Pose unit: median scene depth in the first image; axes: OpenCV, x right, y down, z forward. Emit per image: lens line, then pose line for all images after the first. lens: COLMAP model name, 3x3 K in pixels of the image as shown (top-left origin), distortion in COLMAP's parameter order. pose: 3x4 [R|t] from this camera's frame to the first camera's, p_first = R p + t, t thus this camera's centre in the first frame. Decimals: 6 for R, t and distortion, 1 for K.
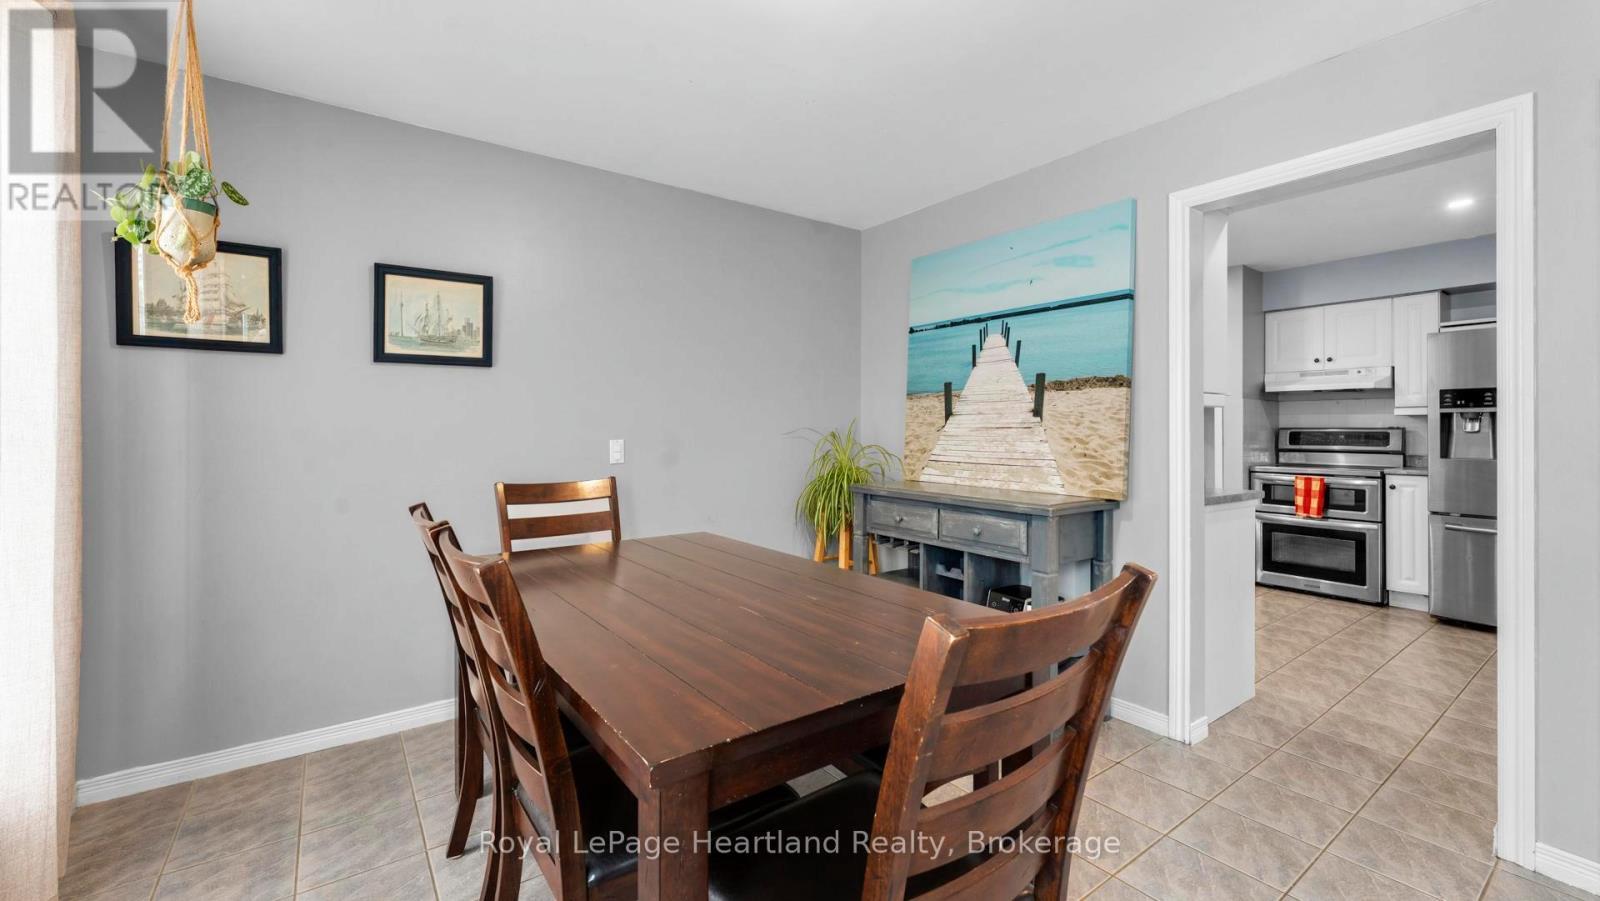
lens RADIAL K [[650.9, 0, 801.1], [0, 650.9, 428.6], [0, 0, 1]] dist [-0.000766, -0.000163]
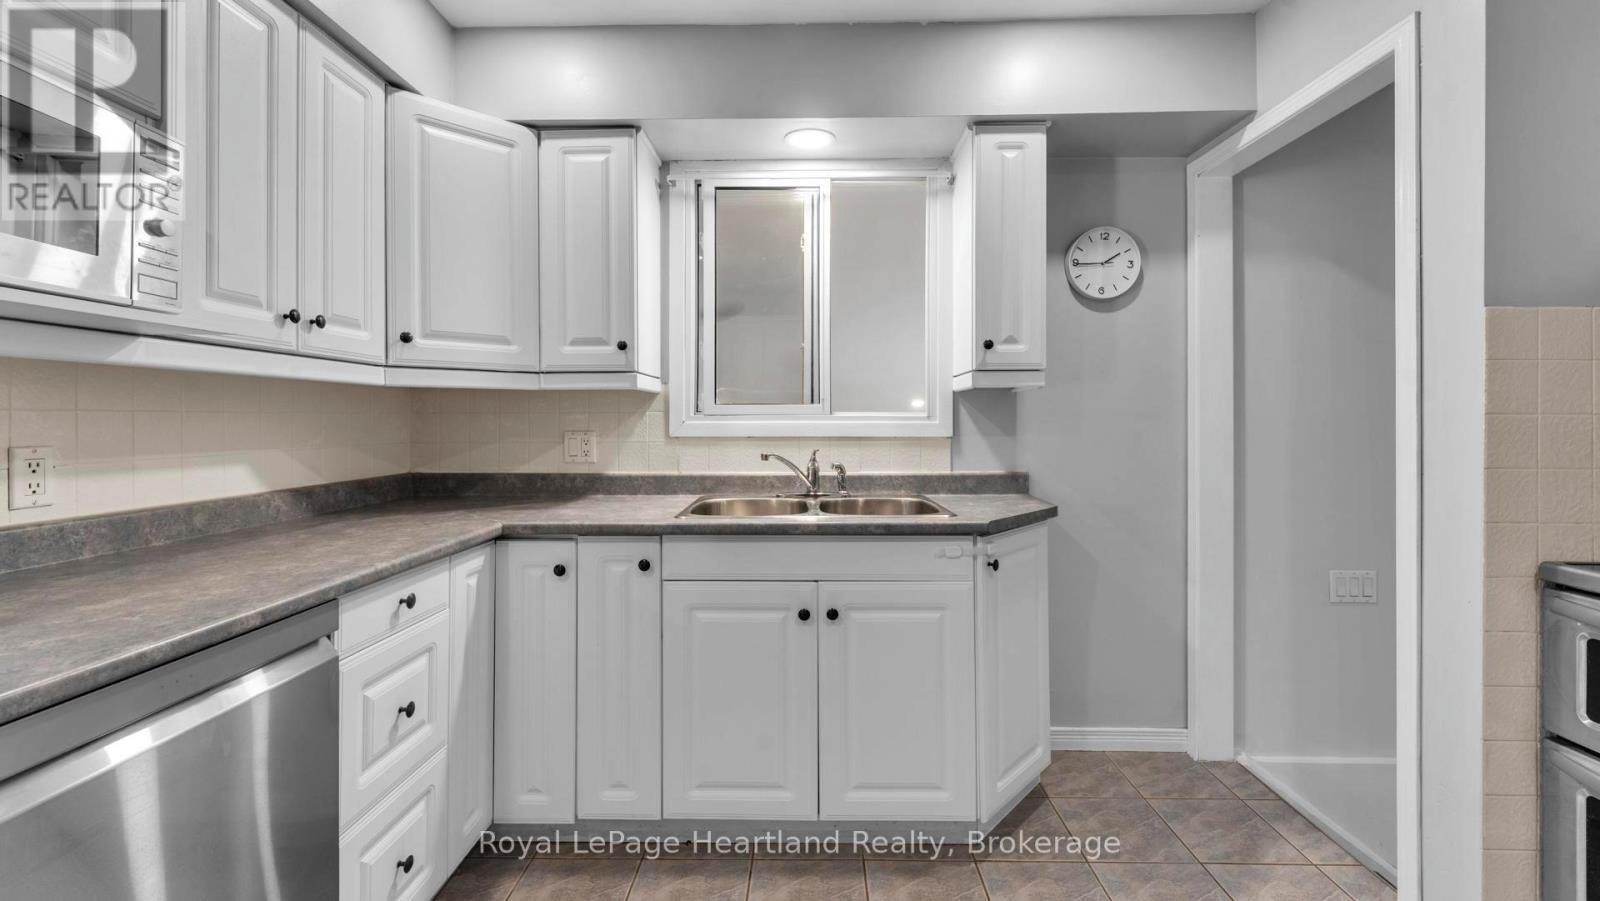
lens RADIAL K [[657.4, 0, 798.8], [0, 657.4, 419.2], [0, 0, 1]] dist [0.000241, 0.000043]
pose [[0.794330, 0.001189, -0.607485, 0.664821], [-0.000880, 0.999999, 0.000807, 0.000594], [0.607486, -0.000107, 0.794331, 0.660161]]
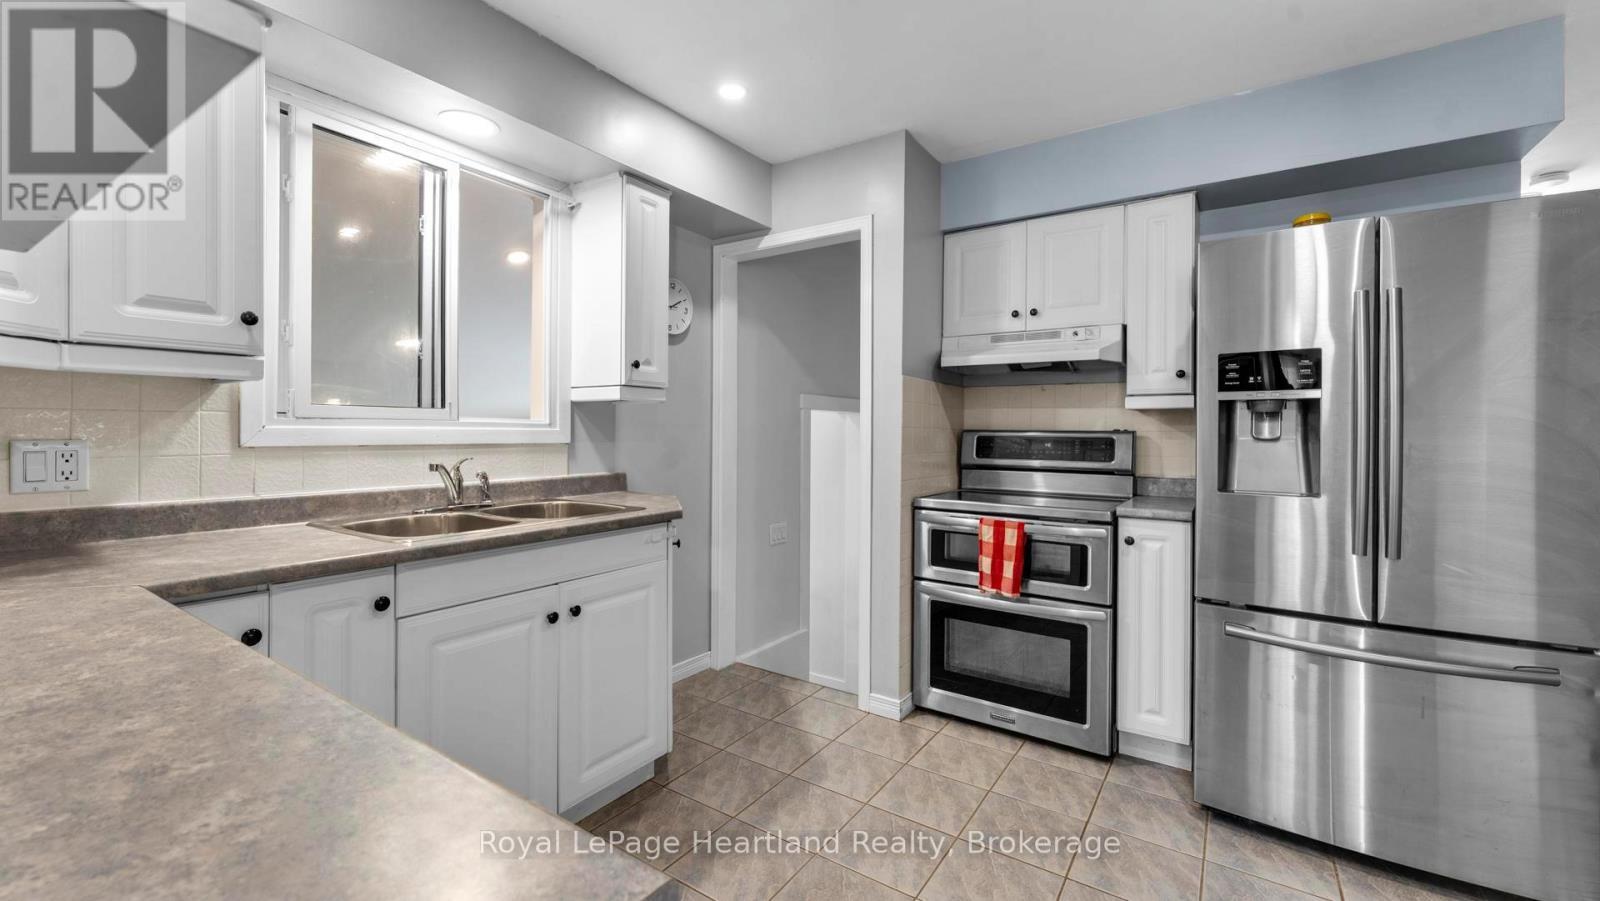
lens RADIAL K [[650.1, 0, 798.2], [0, 650.1, 432.8], [0, 0, 1]] dist [0.001189, 0.000115]
pose [[0.940112, 0.009846, 0.340722, 0.442959], [-0.011361, 0.999932, 0.002453, 0.002540], [-0.340675, -0.006177, 0.940161, 0.556584]]
